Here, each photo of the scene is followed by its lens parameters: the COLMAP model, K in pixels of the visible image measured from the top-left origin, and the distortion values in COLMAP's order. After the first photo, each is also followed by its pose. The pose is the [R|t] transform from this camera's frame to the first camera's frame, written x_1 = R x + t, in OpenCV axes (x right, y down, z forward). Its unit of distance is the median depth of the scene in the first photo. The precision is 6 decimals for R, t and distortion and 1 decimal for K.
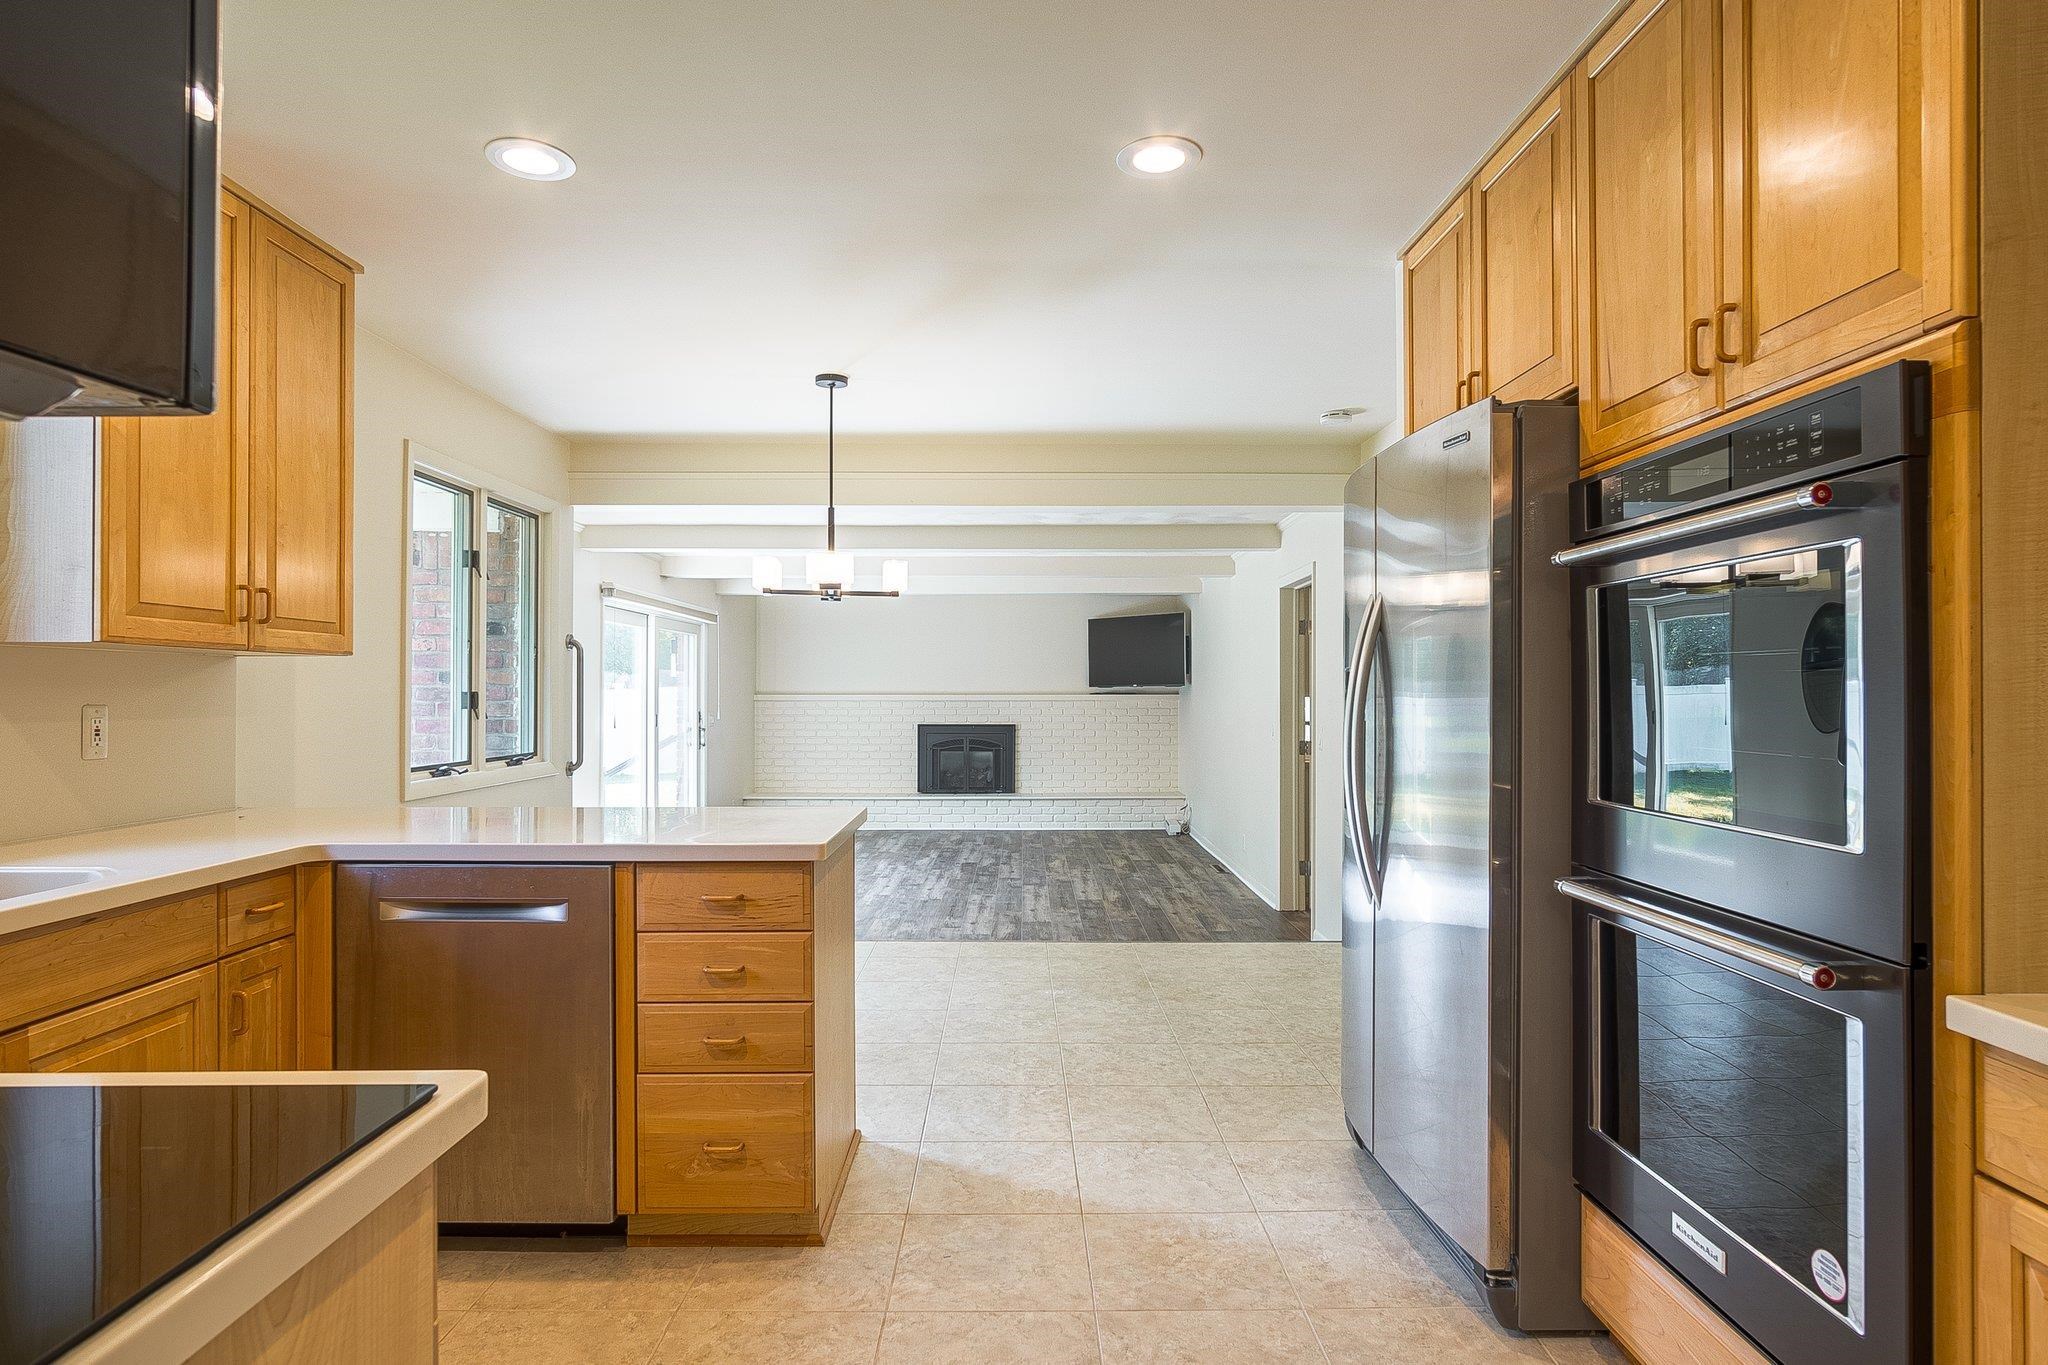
lens RADIAL K [[1104.1, 0, 1024.0], [0, 1104.1, 682.5], [0, 0, 1]] dist [-0.024092, 0.001974]
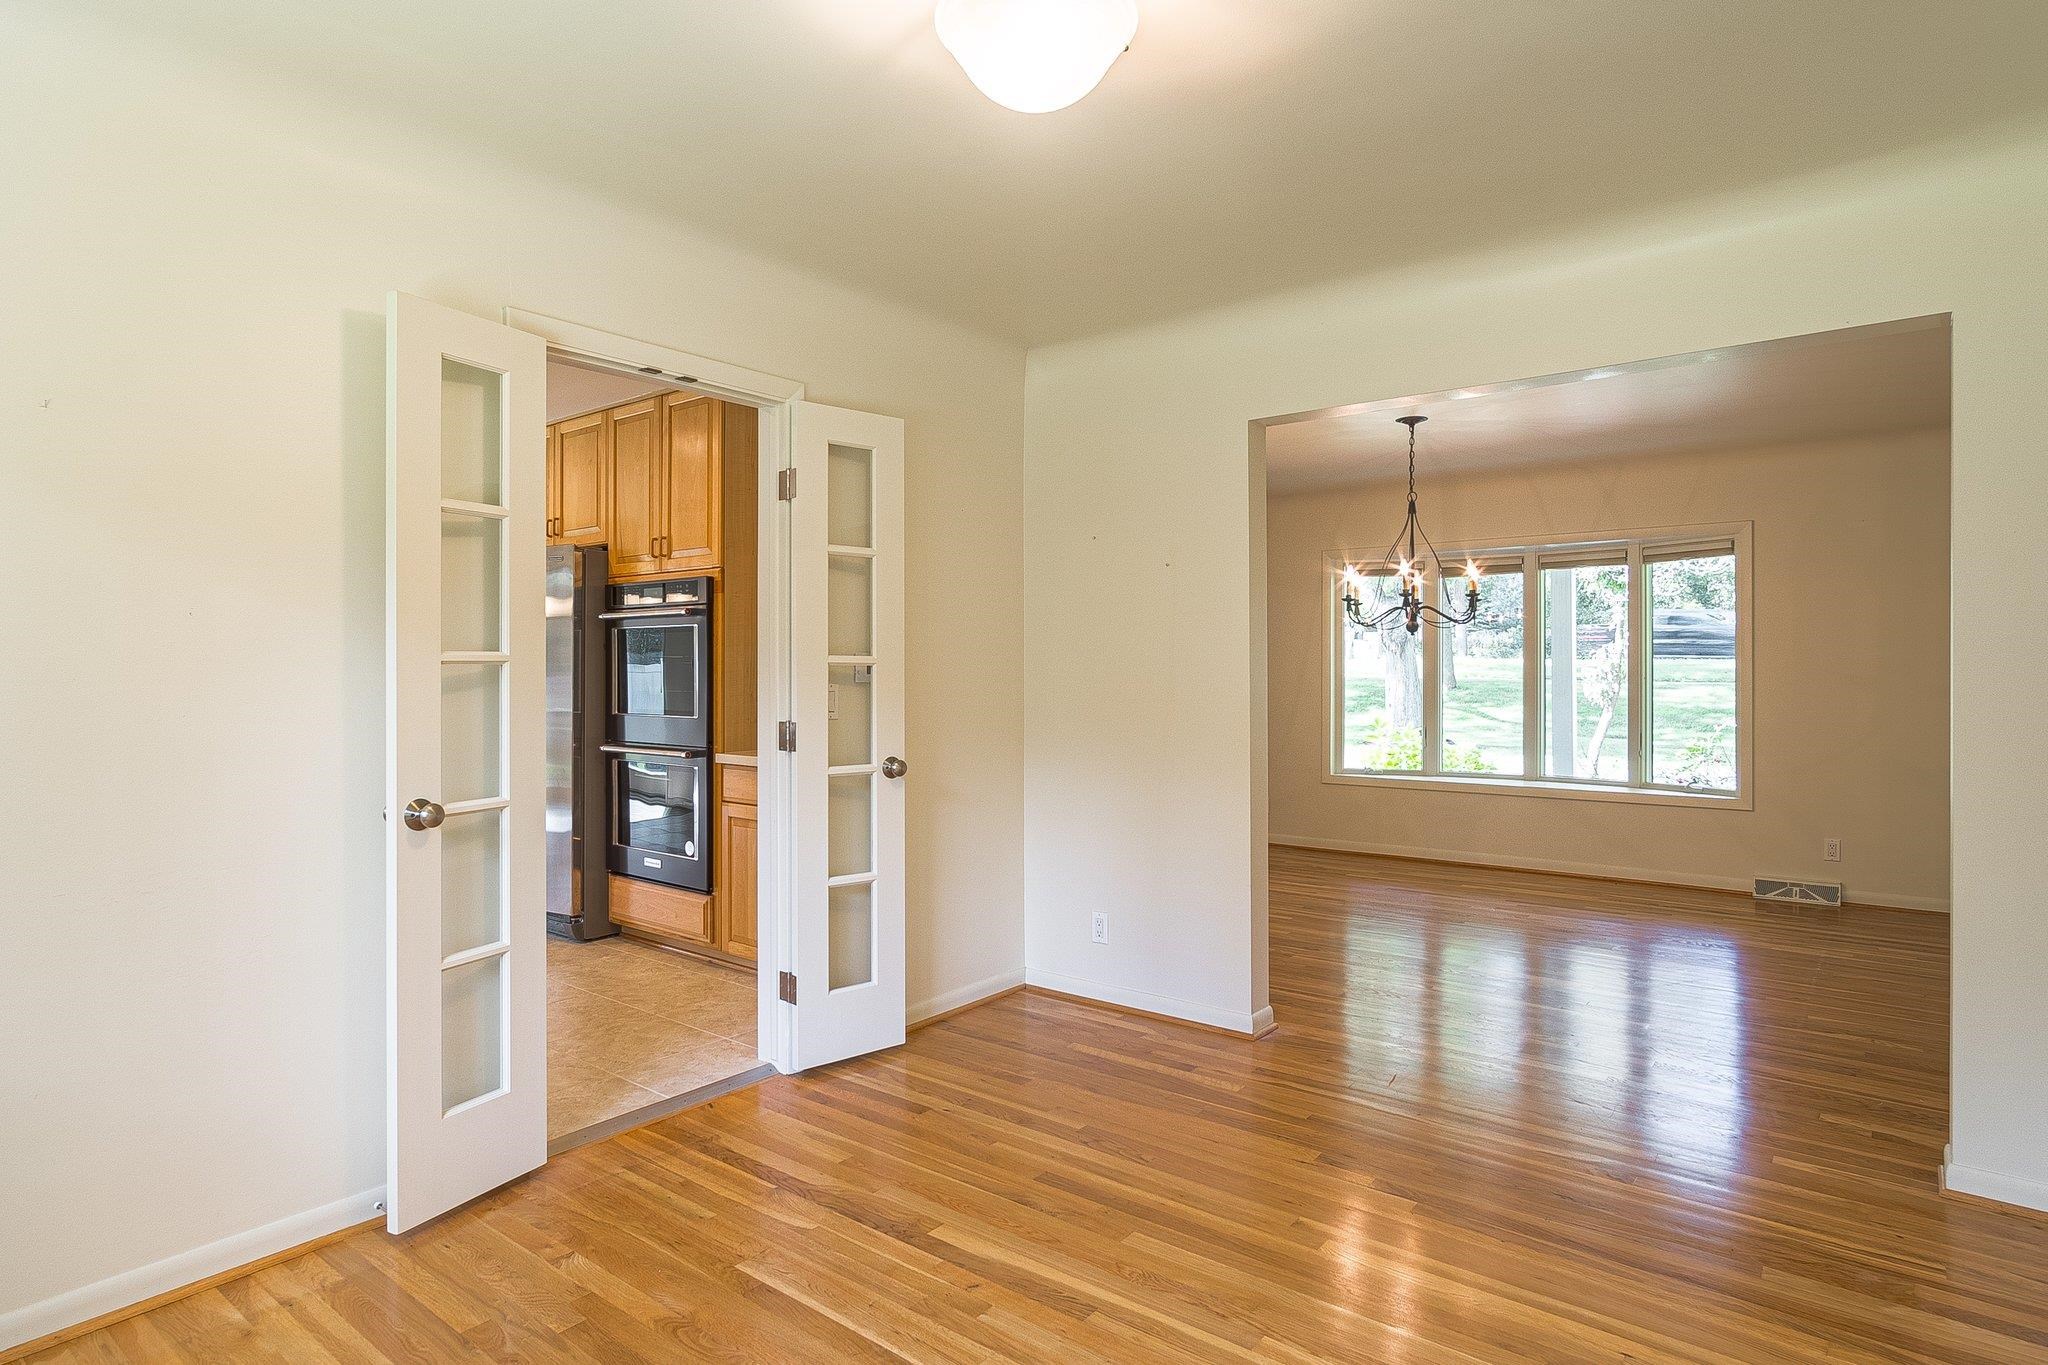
lens RADIAL K [[1099.6, 0, 1028.4], [0, 1099.6, 674.8], [0, 0, 1]] dist [-0.002415, 0.000144]
pose [[0.634623, -0.001959, 0.772819, -0.339993], [-0.008215, 0.999923, 0.009280, -0.004730], [-0.772778, -0.012238, 0.634559, -0.548630]]
